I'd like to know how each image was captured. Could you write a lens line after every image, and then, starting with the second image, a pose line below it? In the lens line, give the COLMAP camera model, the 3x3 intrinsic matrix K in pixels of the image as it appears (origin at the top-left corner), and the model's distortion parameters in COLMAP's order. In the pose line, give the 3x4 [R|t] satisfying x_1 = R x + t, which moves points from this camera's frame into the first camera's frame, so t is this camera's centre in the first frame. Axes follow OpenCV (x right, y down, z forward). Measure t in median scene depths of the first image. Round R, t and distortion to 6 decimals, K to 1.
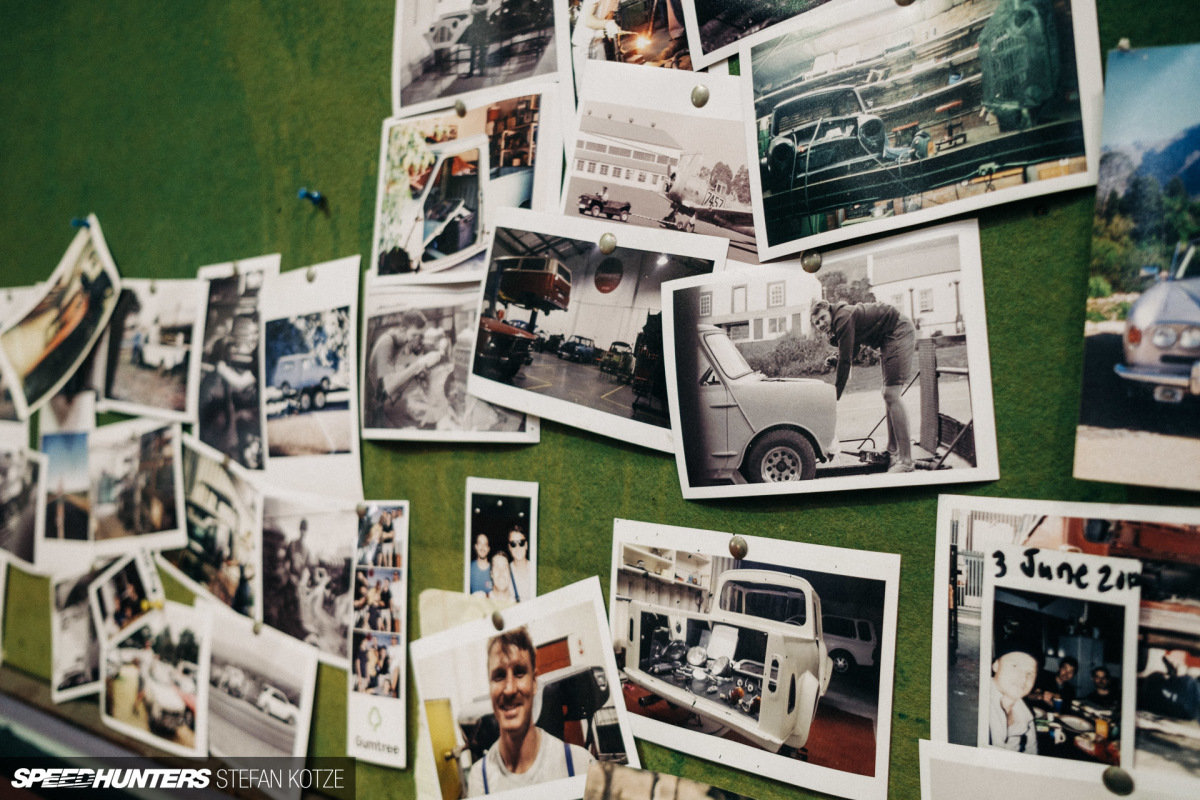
lens RADIAL K [[1143.7, 0, 595.2], [0, 1143.7, 404.6], [0, 0, 1]] dist [-0.020259, 0.000000]
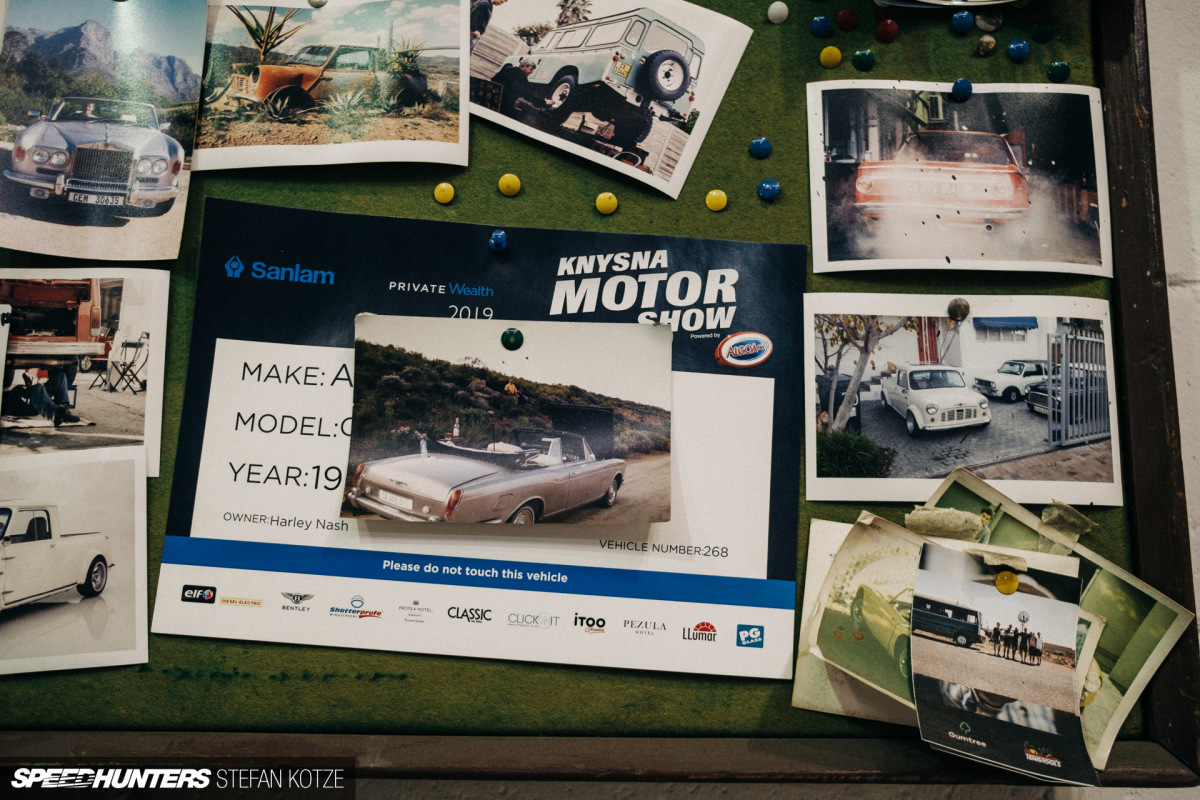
lens RADIAL K [[1143.7, 0, 607.1], [0, 1143.7, 401.6], [0, 0, 1]] dist [-0.020259, 0.000000]
pose [[0.738977, 0.103848, 0.665680, 0.078985], [0.006547, 0.986896, -0.161226, 0.385110], [-0.673699, 0.123500, 0.728613, -0.400941]]
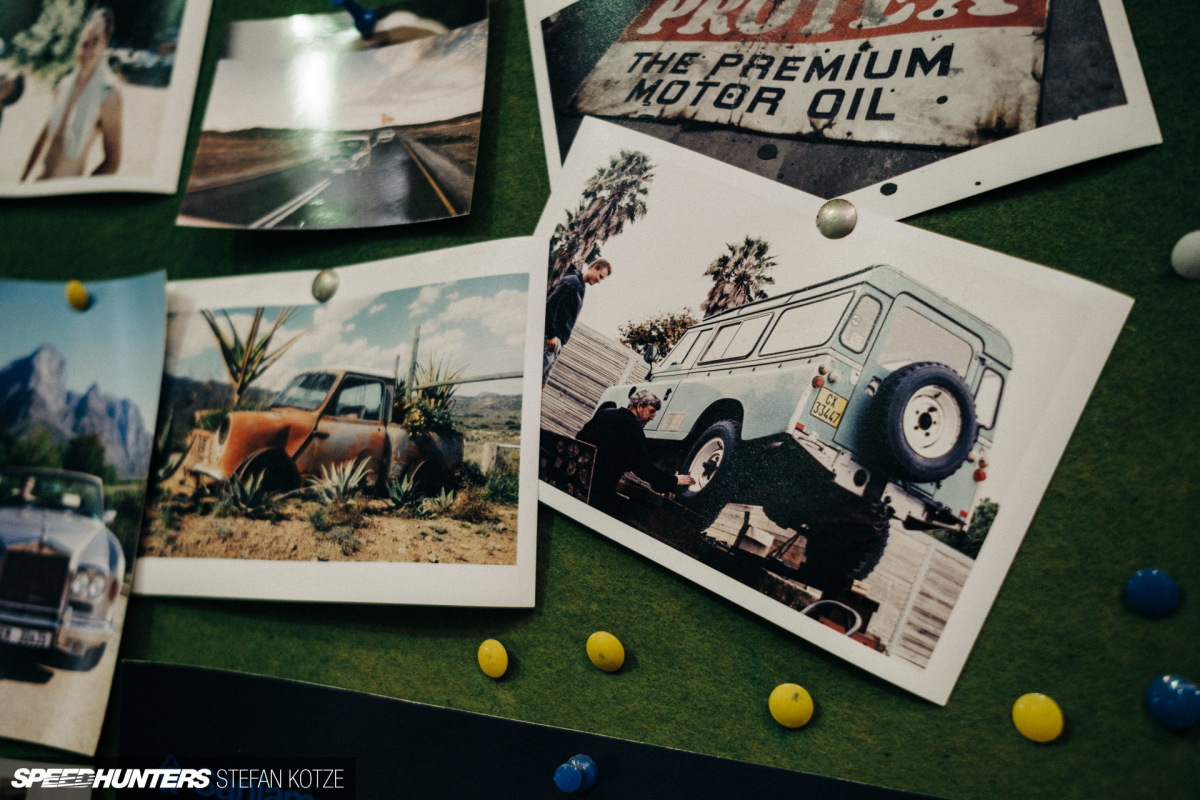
lens RADIAL K [[1143.7, 0, 602.6], [0, 1143.7, 400.4], [0, 0, 1]] dist [-0.020259, 0.000000]
pose [[0.949753, 0.085480, 0.301101, 0.565512], [-0.040402, 0.987418, -0.152882, -0.057516], [-0.310381, 0.133035, 0.941257, -0.088338]]
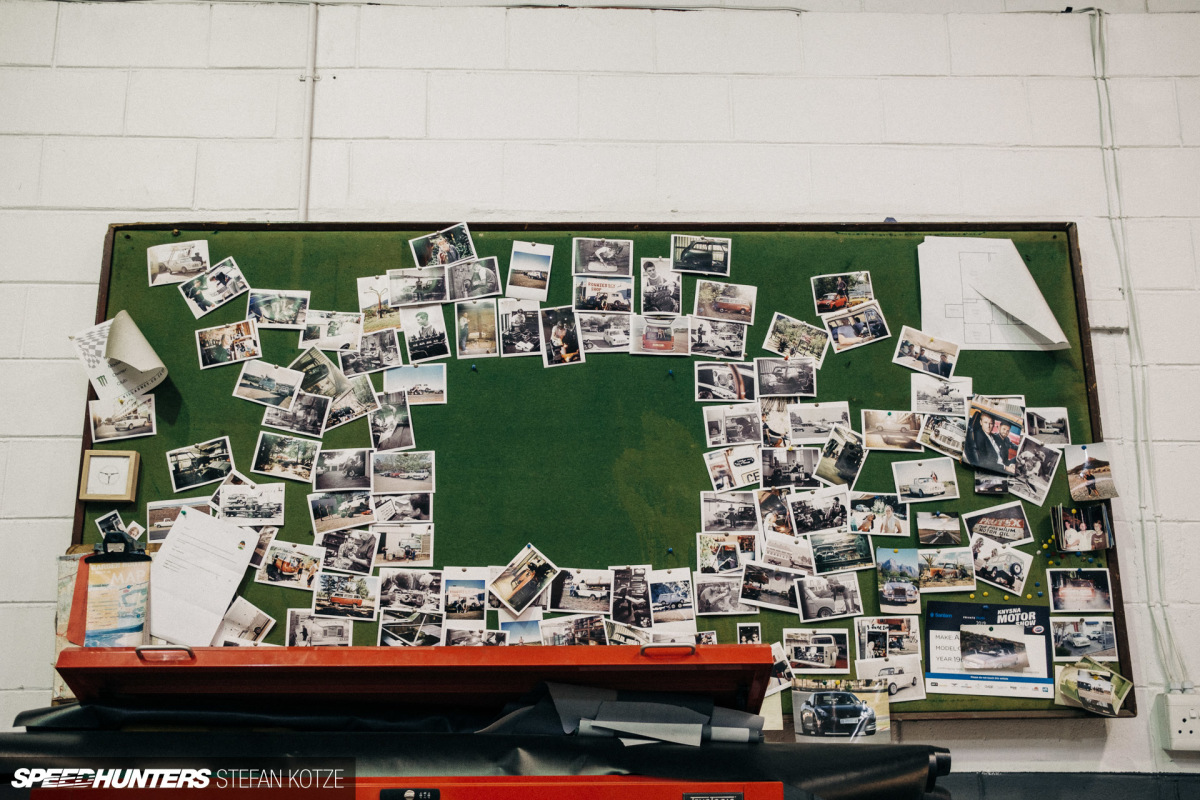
lens RADIAL K [[1143.7, 0, 591.8], [0, 1143.7, 395.7], [0, 0, 1]] dist [-0.020259, 0.000000]
pose [[0.730999, 0.135998, 0.668689, -4.379024], [0.027419, 0.973293, -0.227923, 0.246323], [-0.681827, 0.184946, 0.707748, -2.256823]]
